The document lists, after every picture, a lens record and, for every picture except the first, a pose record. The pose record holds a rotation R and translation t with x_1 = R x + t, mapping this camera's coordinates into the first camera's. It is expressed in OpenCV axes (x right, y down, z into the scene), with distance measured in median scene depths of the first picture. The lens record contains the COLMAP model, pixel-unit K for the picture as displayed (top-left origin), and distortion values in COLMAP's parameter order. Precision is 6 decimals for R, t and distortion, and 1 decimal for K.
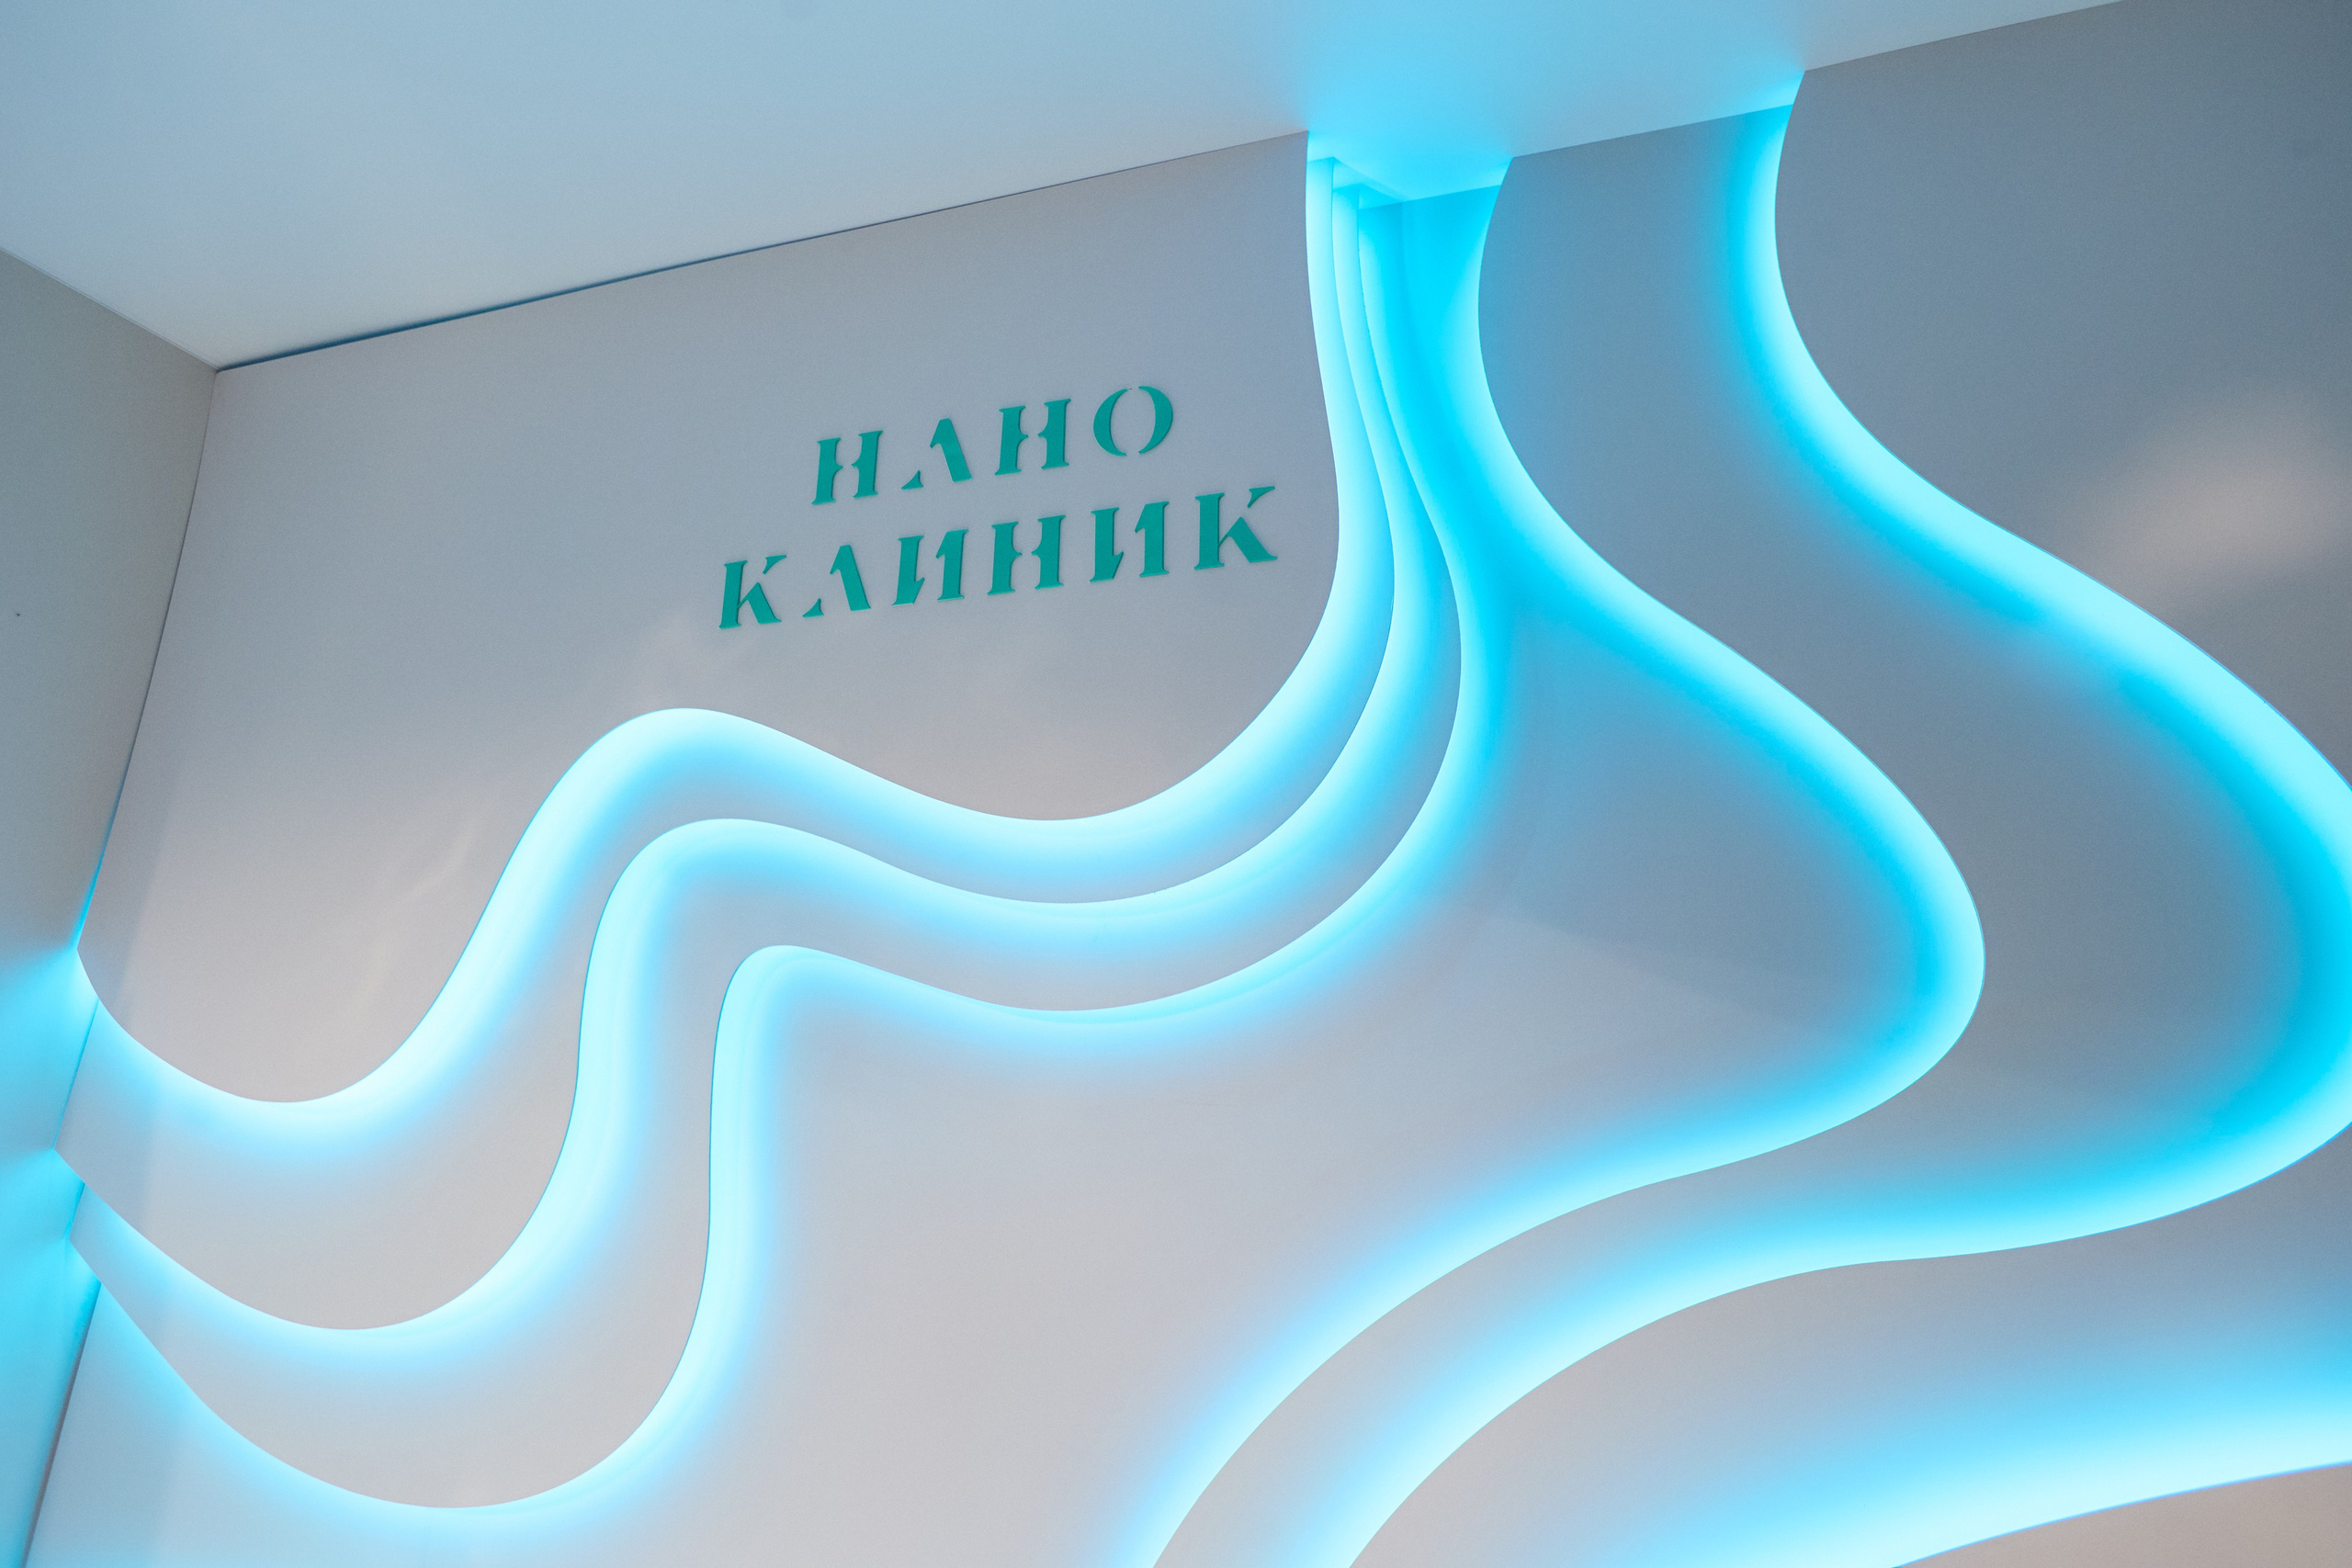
lens RADIAL K [[1060.3, 0, 1229.6], [0, 1060.3, 803.3], [0, 0, 1]] dist [-0.023856, 0.000333]
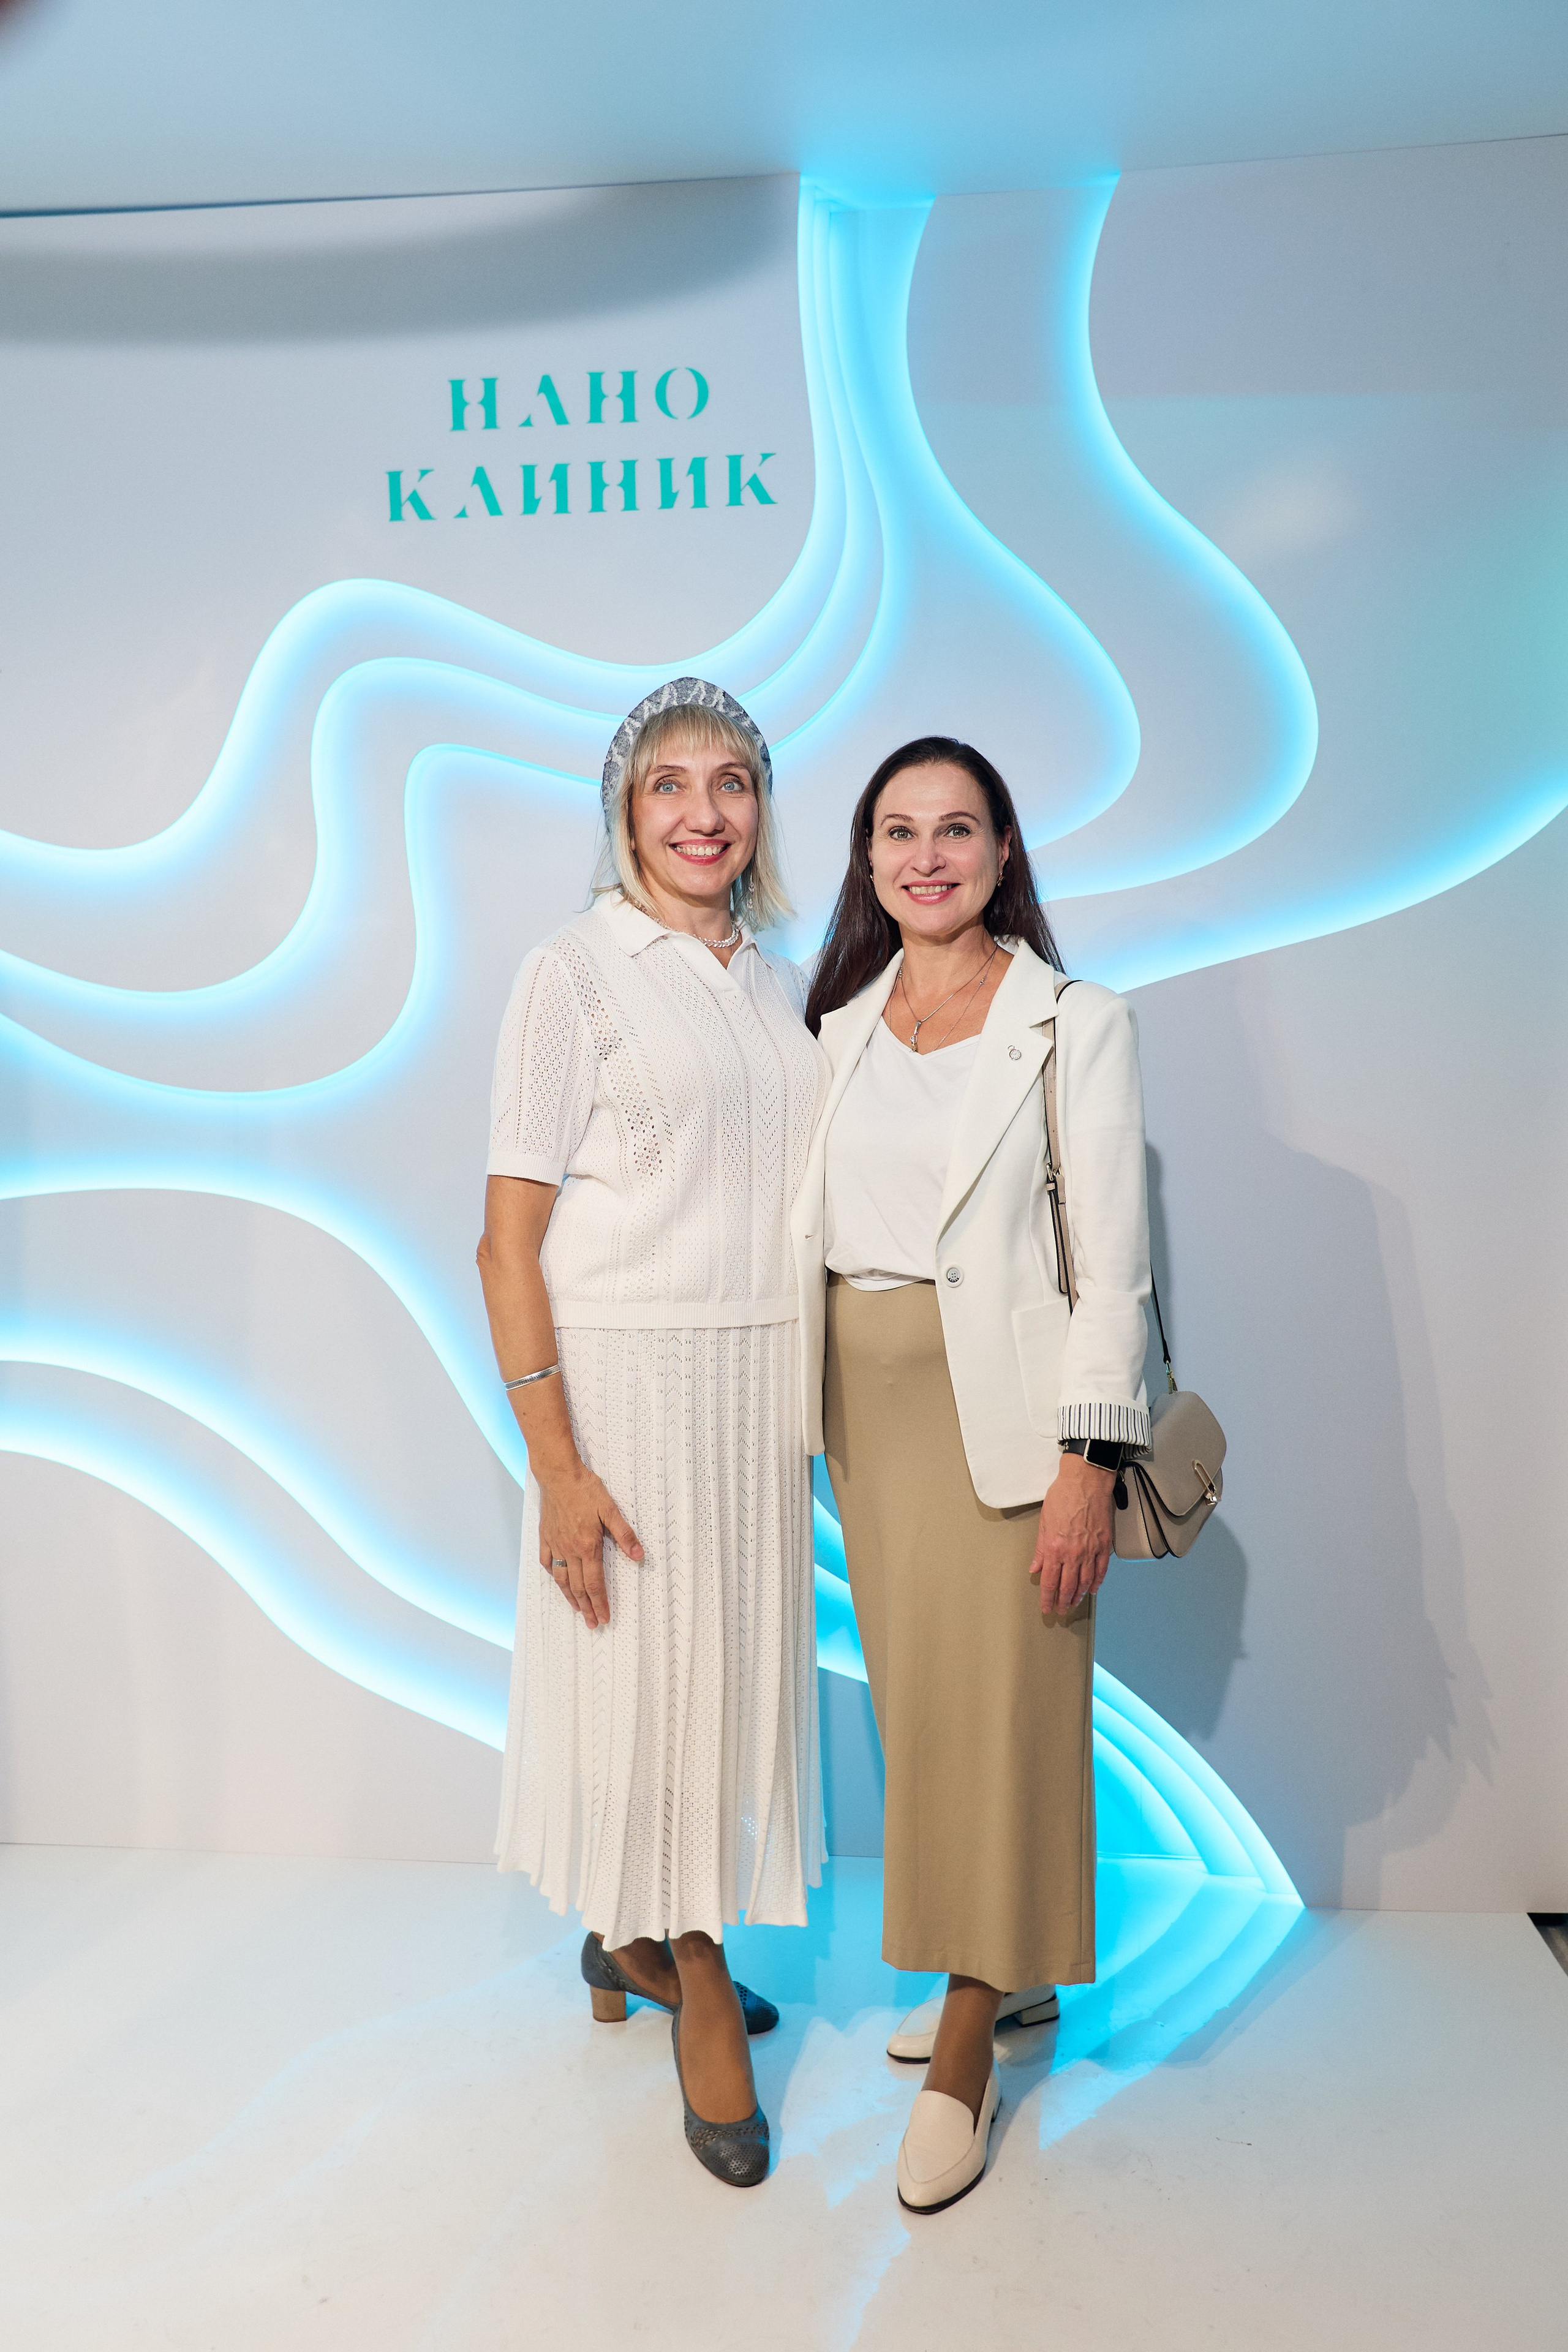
lens RADIAL K [[1772.5, 0, 771.8], [0, 1772.5, 1173.5], [0, 0, 1]] dist [0.000099, 0.028235]
pose [[0.989744, -0.018757, 0.141619, -0.340358], [-0.025934, 0.951277, 0.307245, -0.079610], [-0.140482, -0.307766, 0.941034, -1.745280]]
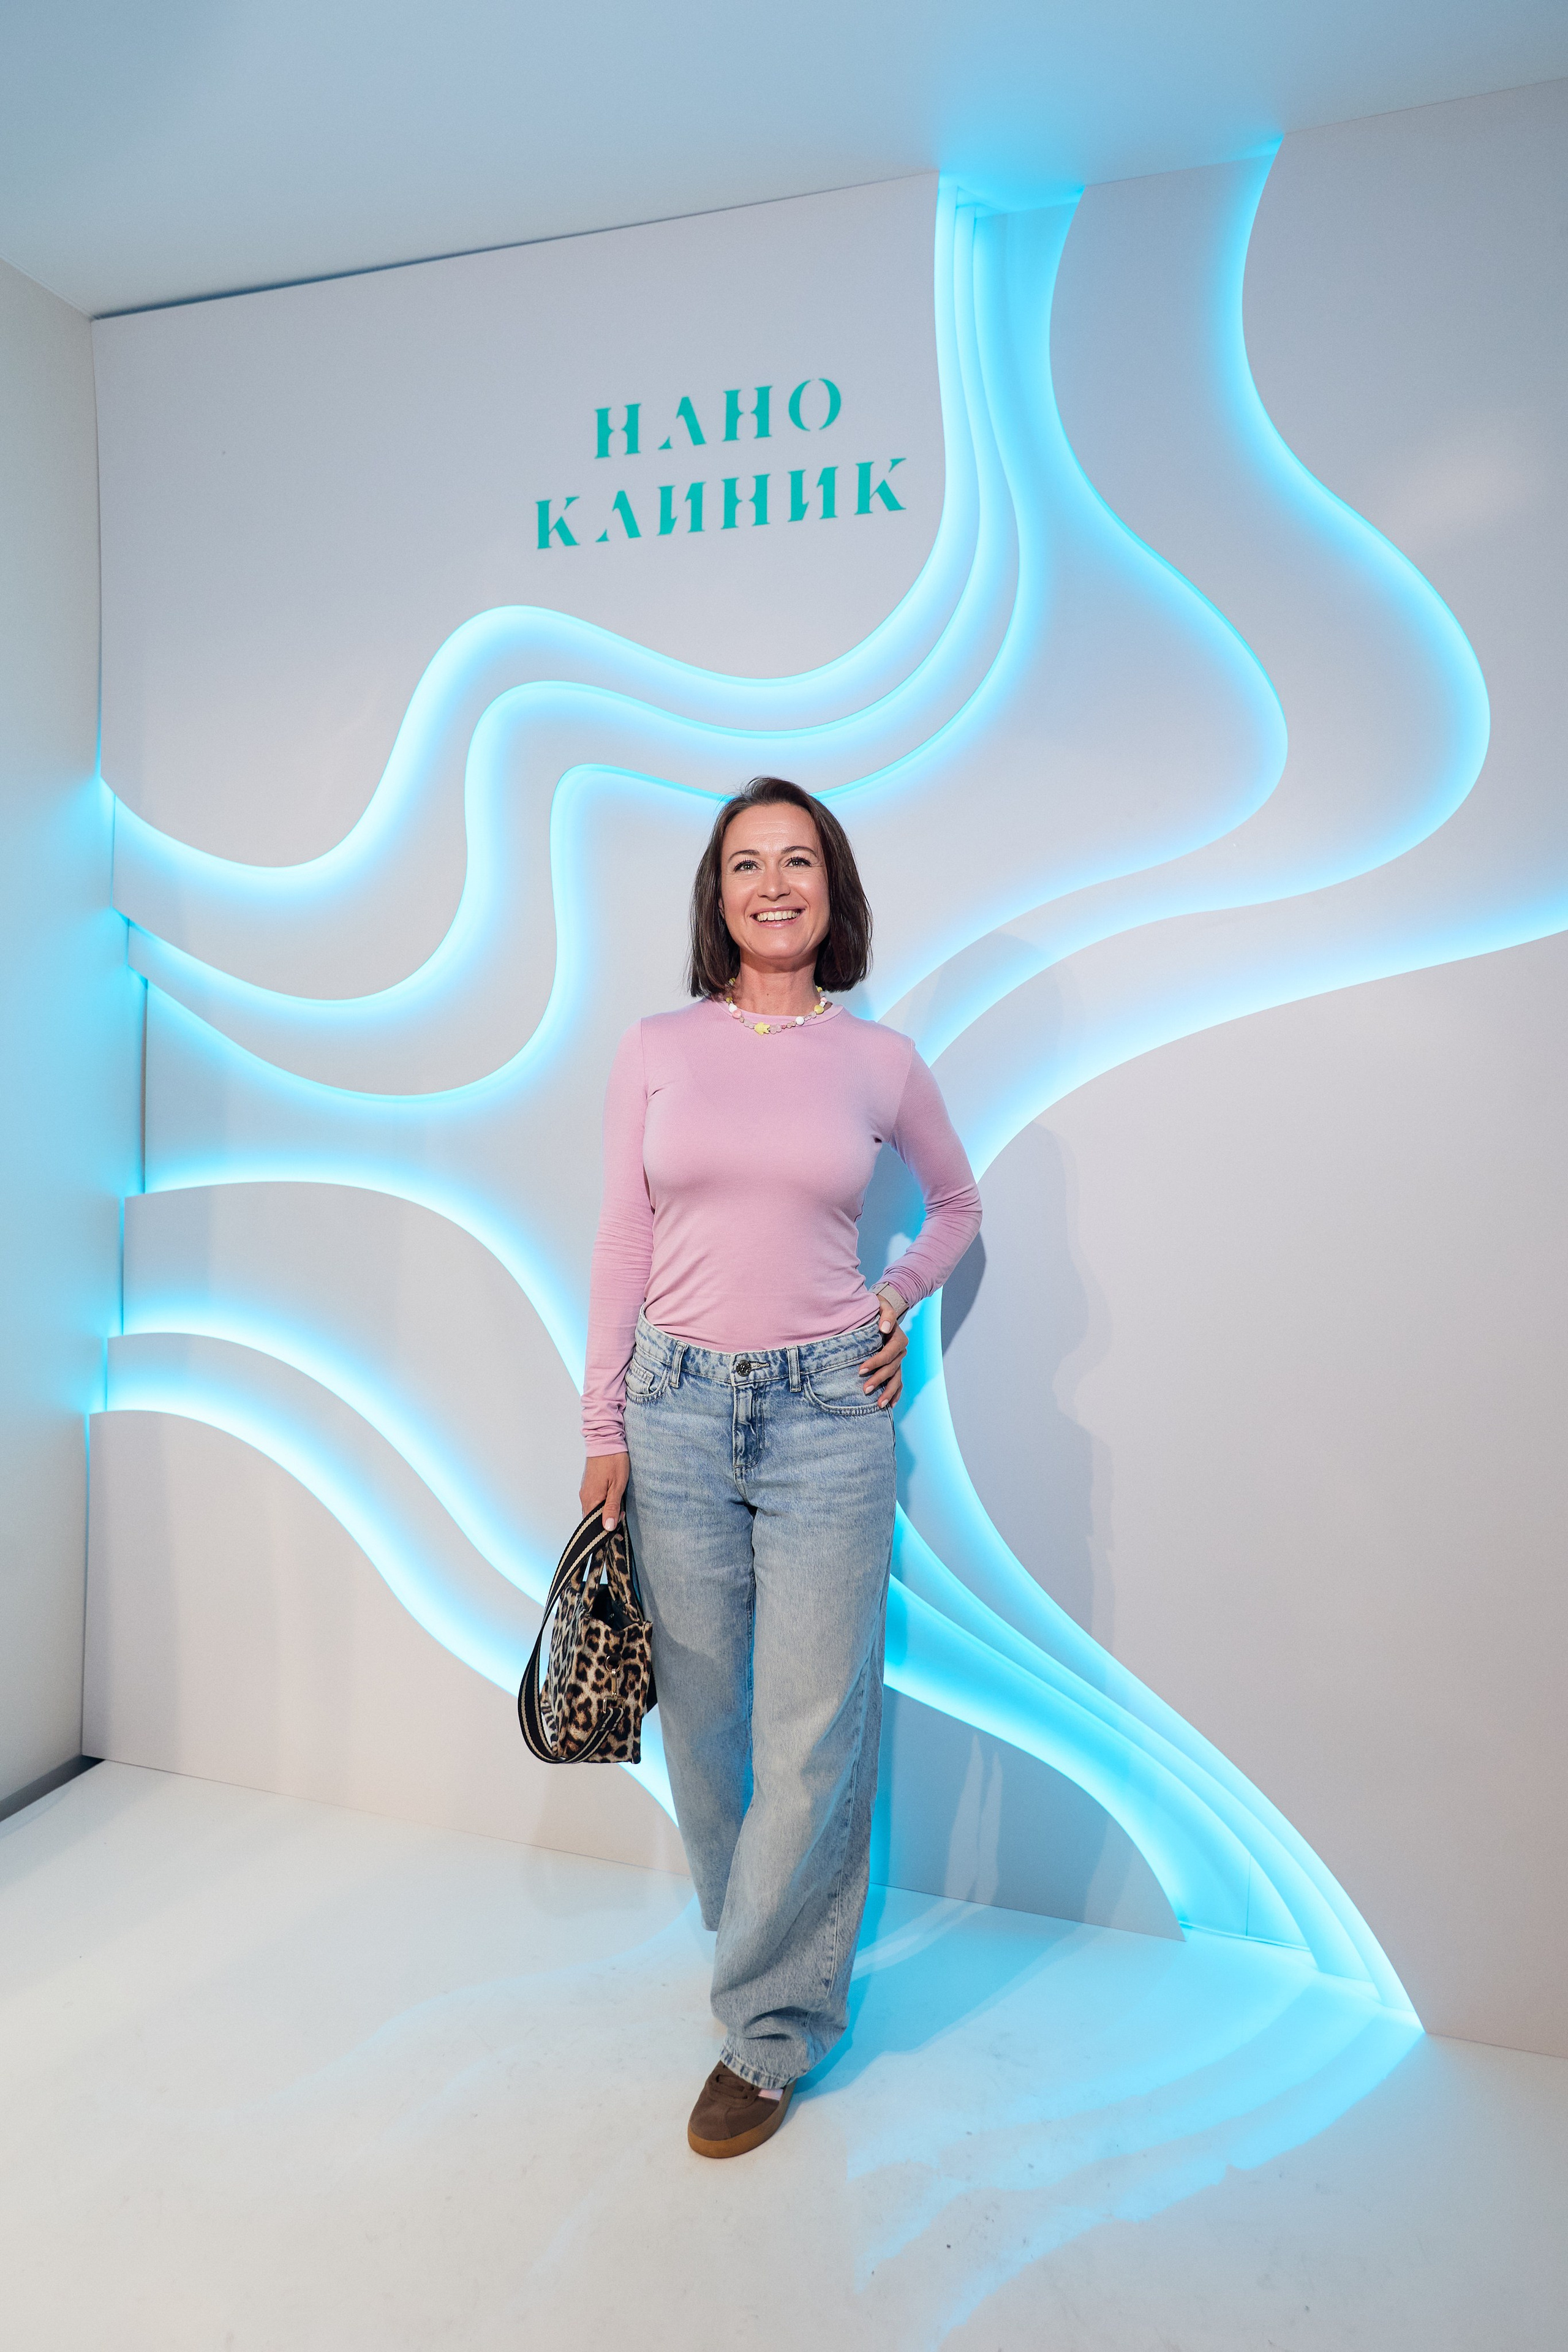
lens RADIAL K [[1456.5, 0, 768.8], [0, 1456.5, 1171.9], [0, 0, 1]] dist [-0.018340, 0.014554]
pose [[0.998031, 0.022740, -0.058454, -0.009597], [-0.004290, 0.954528, 0.298091, 0.067757], [0.062575, -0.297254, 0.952746, -1.294447]]
